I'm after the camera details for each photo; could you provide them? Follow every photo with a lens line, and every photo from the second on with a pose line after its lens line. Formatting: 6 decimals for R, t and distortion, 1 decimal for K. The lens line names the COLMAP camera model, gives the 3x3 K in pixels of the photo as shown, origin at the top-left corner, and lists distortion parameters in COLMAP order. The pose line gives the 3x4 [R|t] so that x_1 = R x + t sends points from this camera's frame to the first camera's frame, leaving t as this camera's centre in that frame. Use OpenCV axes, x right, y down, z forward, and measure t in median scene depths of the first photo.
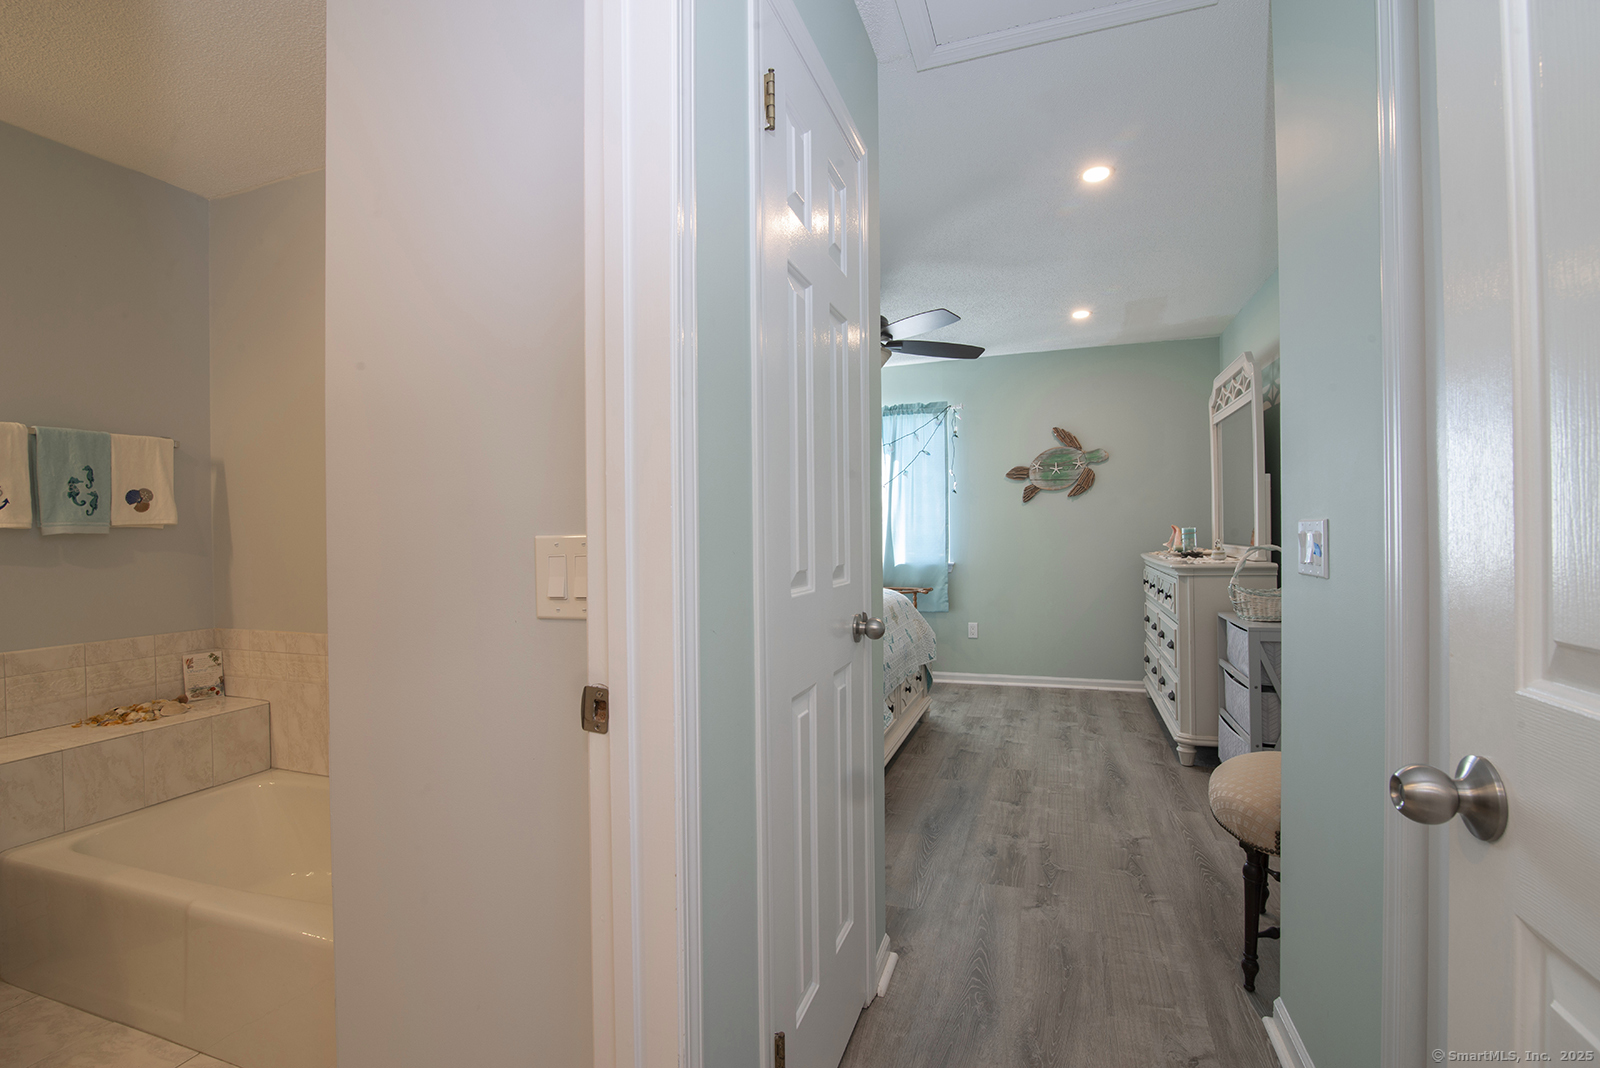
lens RADIAL K [[733.0, 0, 795.7], [0, 733.0, 533.1], [0, 0, 1]] dist [-0.014509, -0.000591]
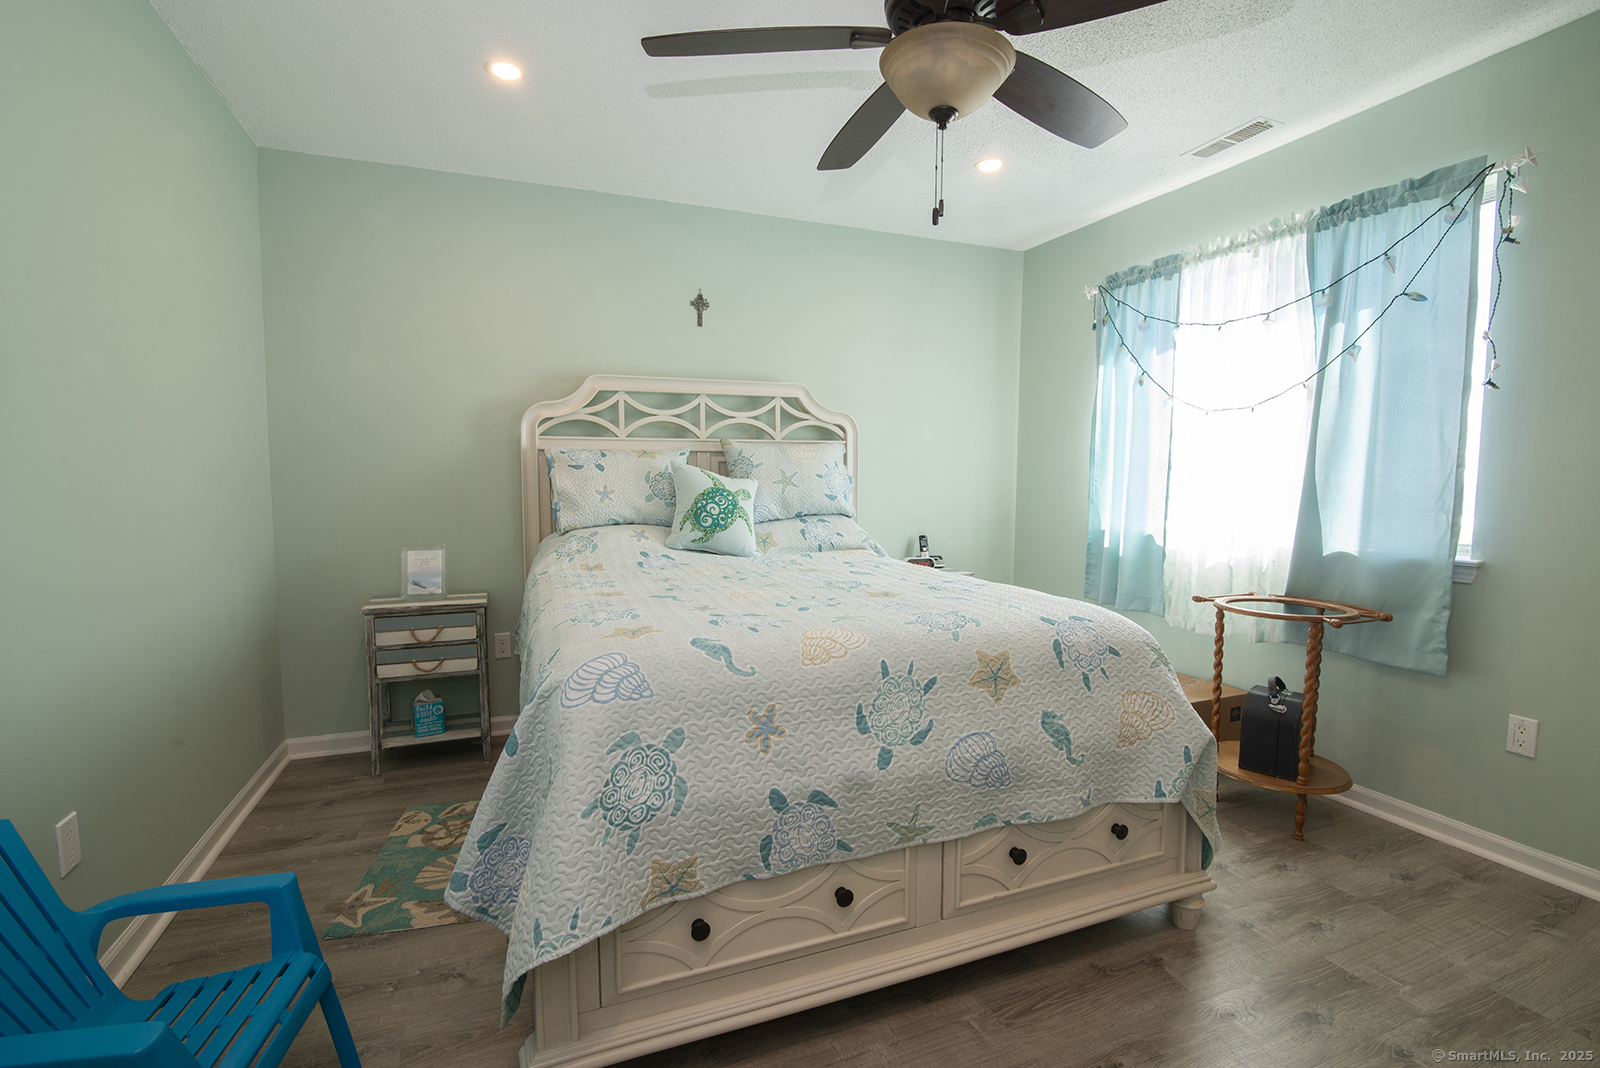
lens RADIAL K [[733.0, 0, 796.5], [0, 733.0, 534.7], [0, 0, 1]] dist [-0.014509, -0.000591]
pose [[0.663486, 0.074501, -0.744470, 0.292210], [-0.013221, 0.996042, 0.087894, -0.005225], [0.748071, -0.048474, 0.661845, 0.501045]]
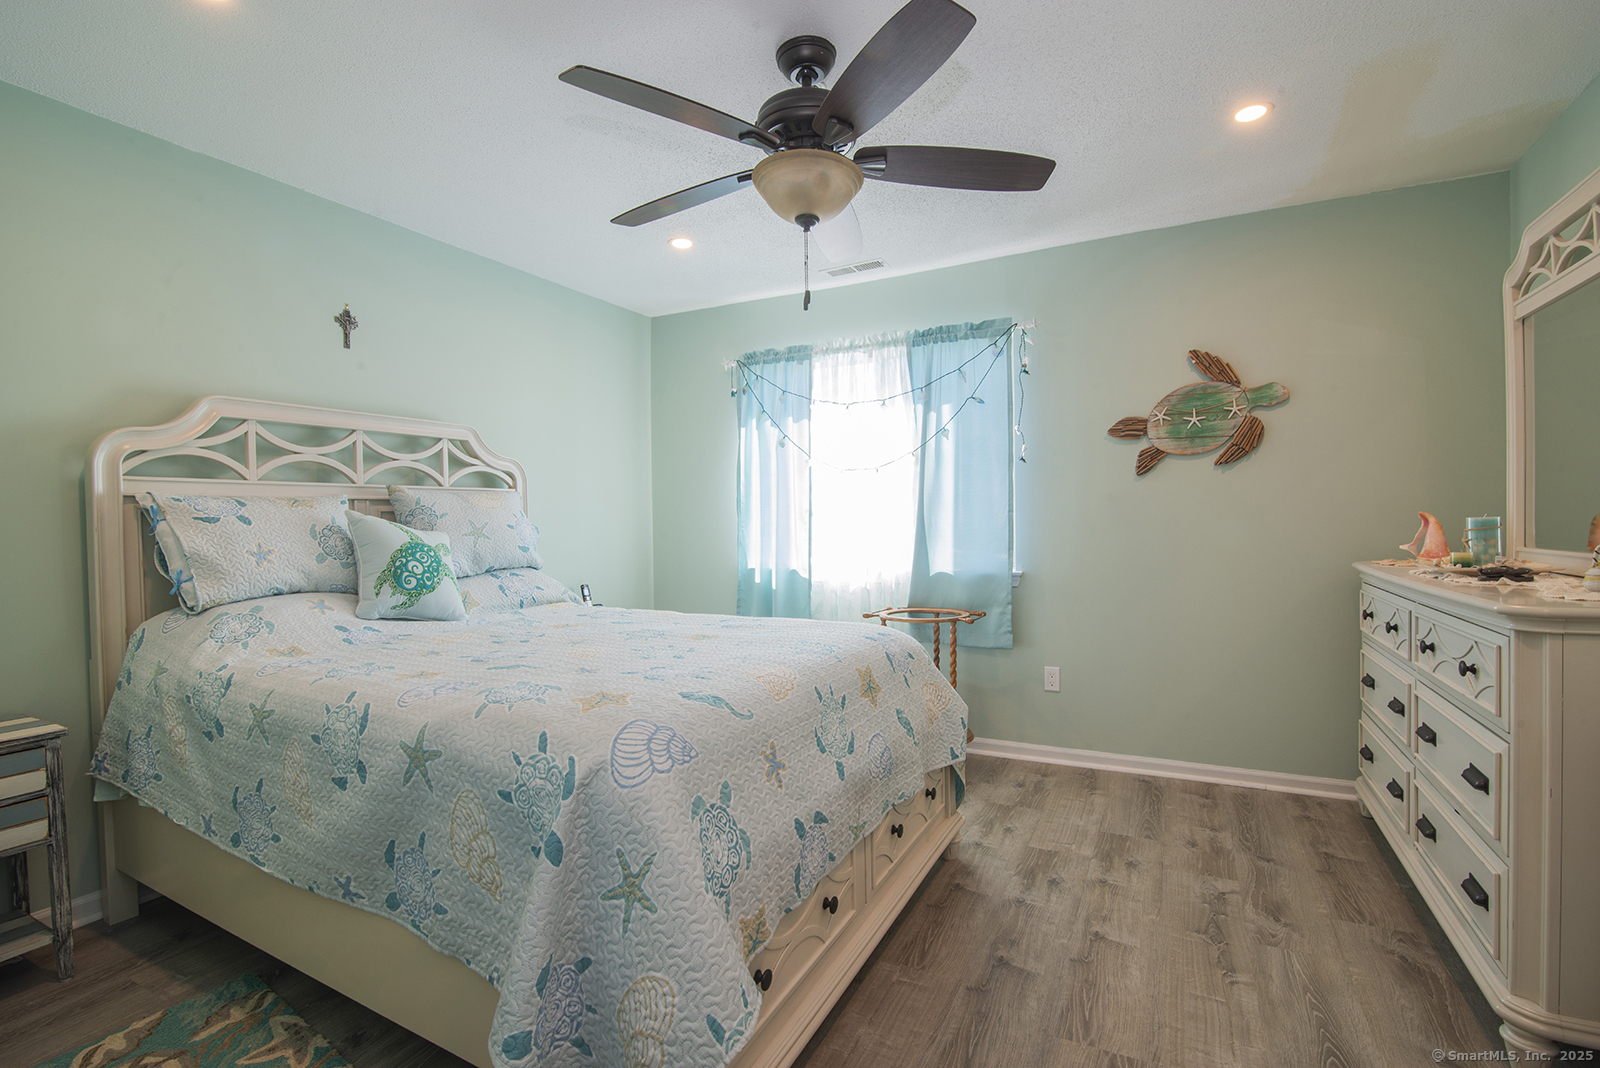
lens RADIAL K [[733.0, 0, 796.8], [0, 733.0, 534.5], [0, 0, 1]] dist [-0.014509, -0.000591]
pose [[0.990396, 0.001422, -0.138250, 0.122379], [0.001060, 0.999840, 0.017878, -0.004009], [0.138253, -0.017853, 0.990236, 0.381202]]
